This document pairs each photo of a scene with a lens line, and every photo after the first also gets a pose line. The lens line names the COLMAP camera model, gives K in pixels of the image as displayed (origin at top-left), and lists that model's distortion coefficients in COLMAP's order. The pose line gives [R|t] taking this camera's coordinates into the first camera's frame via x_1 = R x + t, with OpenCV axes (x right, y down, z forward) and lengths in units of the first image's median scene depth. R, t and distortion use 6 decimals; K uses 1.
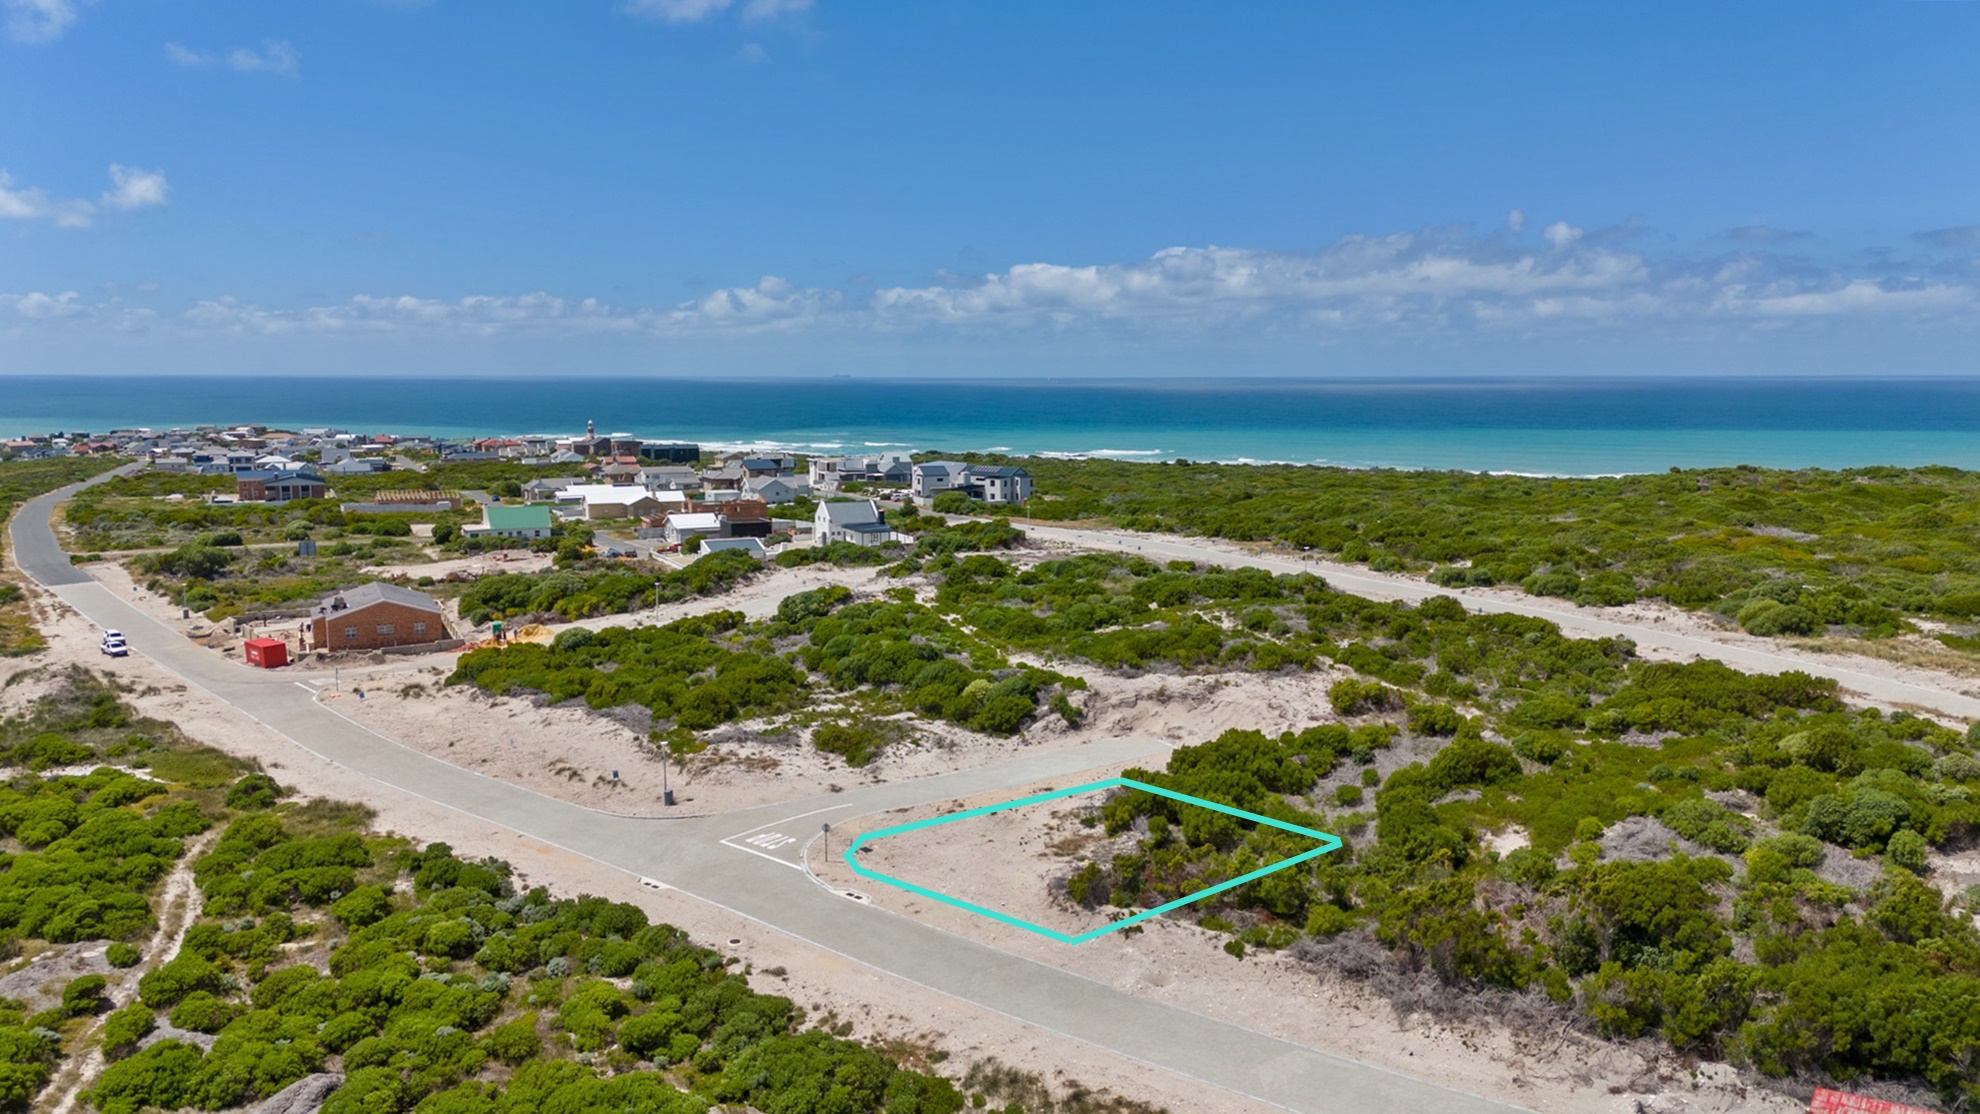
lens RADIAL K [[1479.5, 0, 985.7], [0, 1479.5, 562.6], [0, 0, 1]] dist [0.058555, -0.035465]
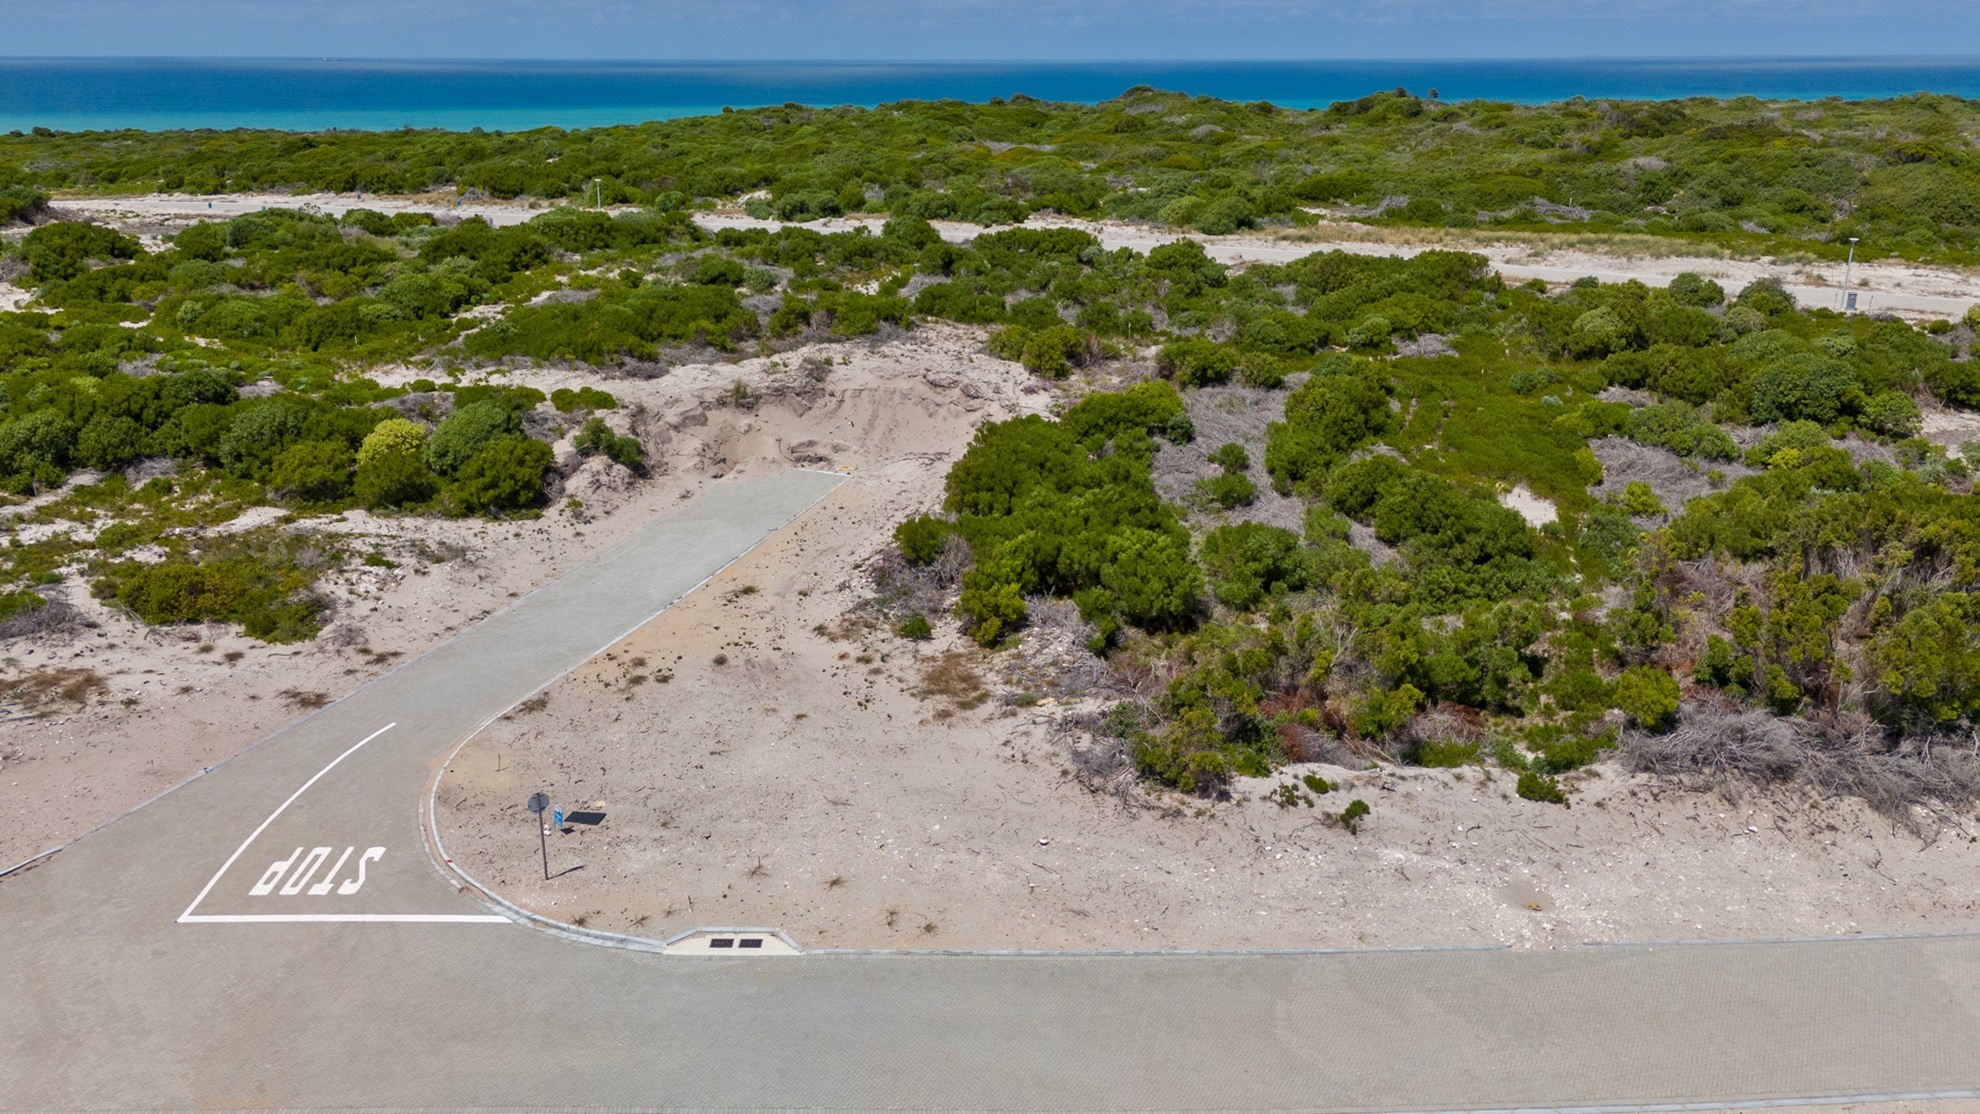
lens RADIAL K [[1479.5, 0, 989.4], [0, 1479.5, 559.9], [0, 0, 1]] dist [0.058555, -0.035465]
pose [[0.740205, -0.214421, 0.637276, -0.269778], [0.082759, 0.969636, 0.230123, 0.032020], [-0.667269, -0.117598, 0.735475, 0.646991]]
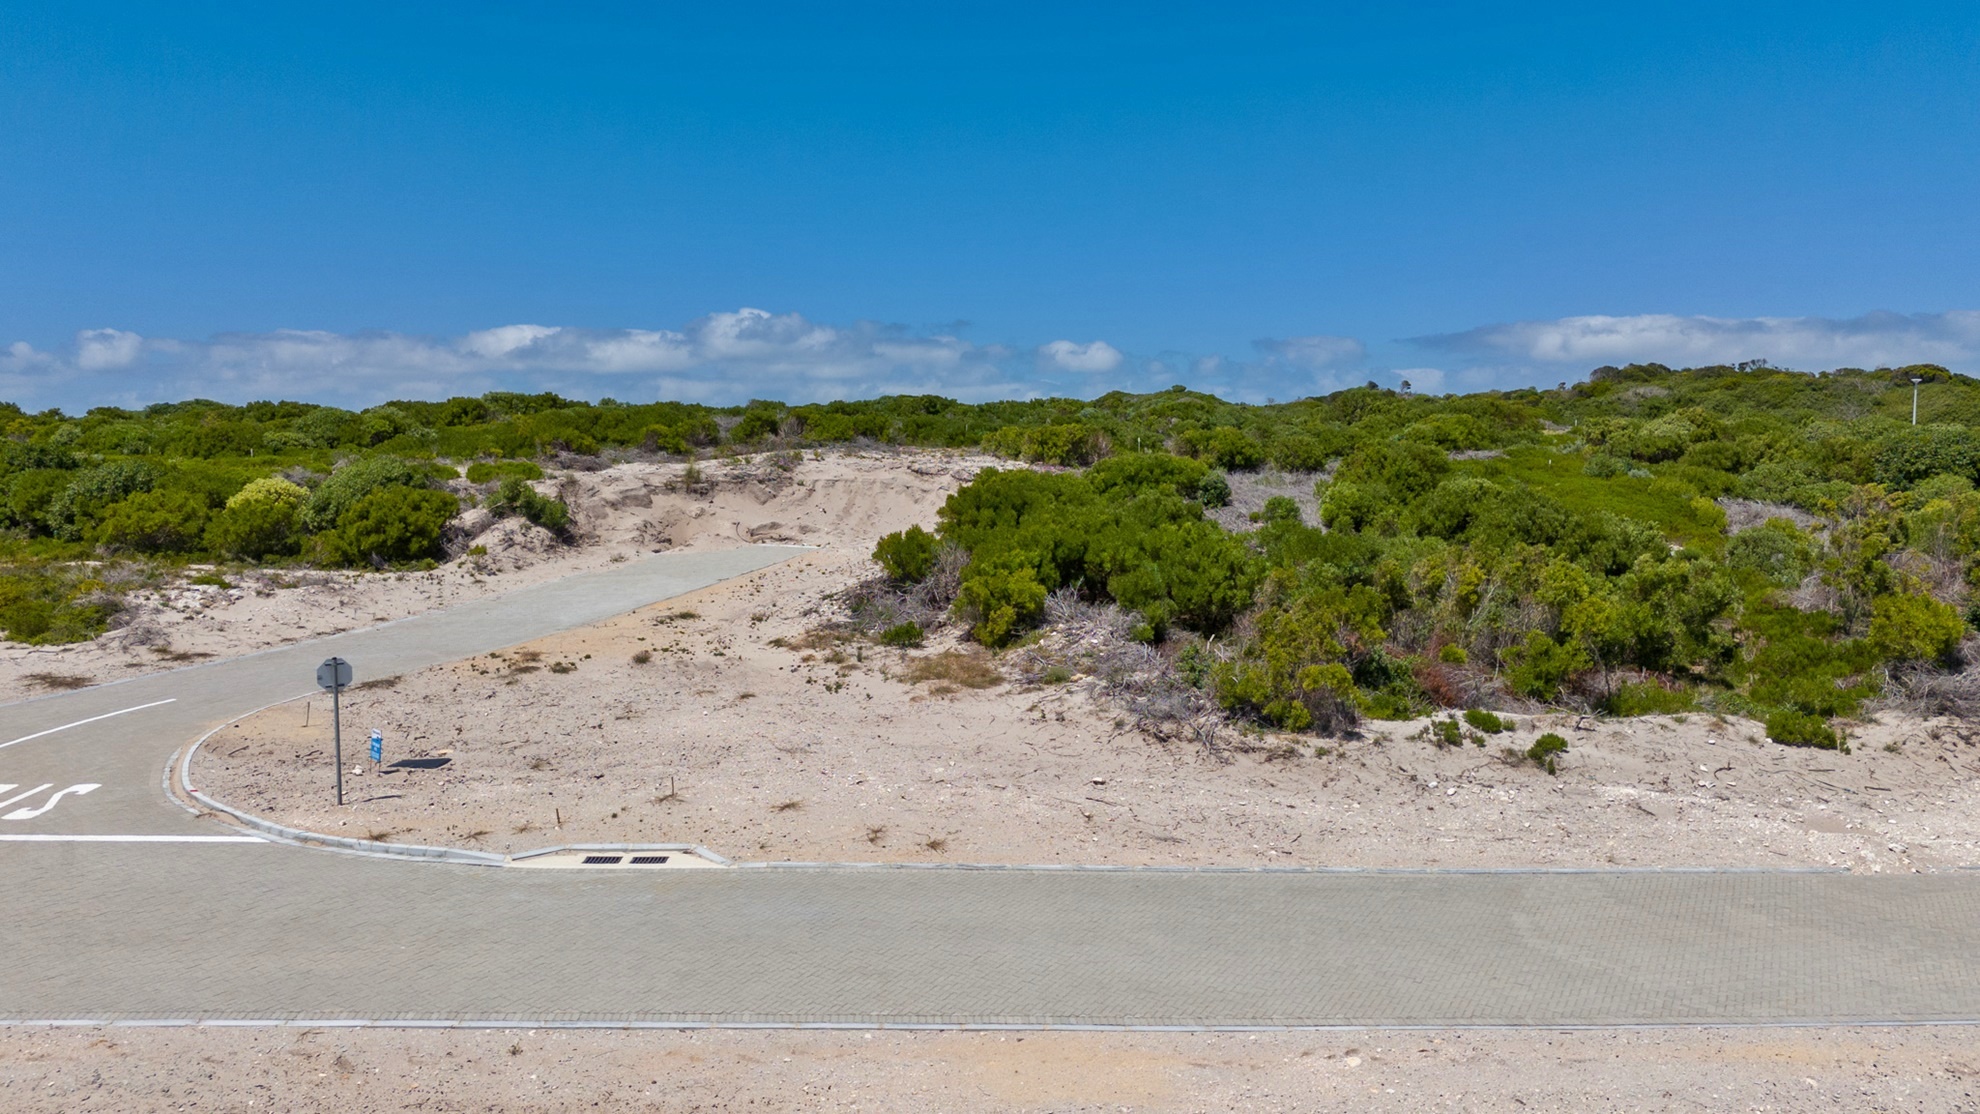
lens RADIAL K [[1479.5, 0, 991.7], [0, 1479.5, 558.4], [0, 0, 1]] dist [0.058555, -0.035465]
pose [[0.724797, -0.049271, 0.687198, -0.211676], [0.085203, 0.996193, -0.018439, 0.178469], [-0.683673, 0.071916, 0.726236, 0.748084]]
